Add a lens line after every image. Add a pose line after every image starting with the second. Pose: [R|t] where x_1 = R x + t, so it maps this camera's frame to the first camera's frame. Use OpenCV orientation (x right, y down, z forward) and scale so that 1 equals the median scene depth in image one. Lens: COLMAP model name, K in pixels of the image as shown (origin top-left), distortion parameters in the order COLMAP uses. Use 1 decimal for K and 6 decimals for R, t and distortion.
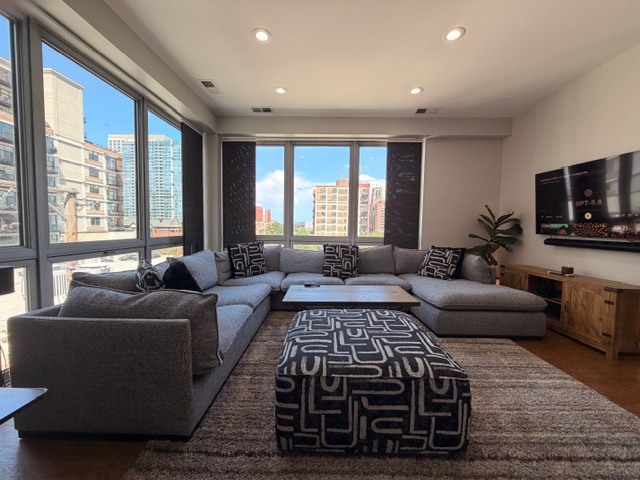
lens RADIAL K [[254.1, 0, 319.1], [0, 254.1, 240.0], [0, 0, 1]] dist [0.000507, -0.000163]
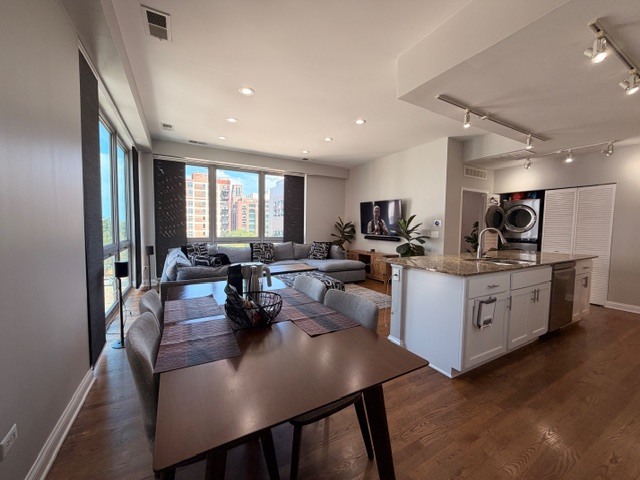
lens RADIAL K [[254.1, 0, 317.8], [0, 254.1, 241.4], [0, 0, 1]] dist [0.000507, -0.000163]
pose [[0.860768, -0.035307, 0.507771, -0.381523], [0.027738, 0.999363, 0.022468, -0.014387], [-0.508240, -0.005255, 0.861199, -0.458302]]
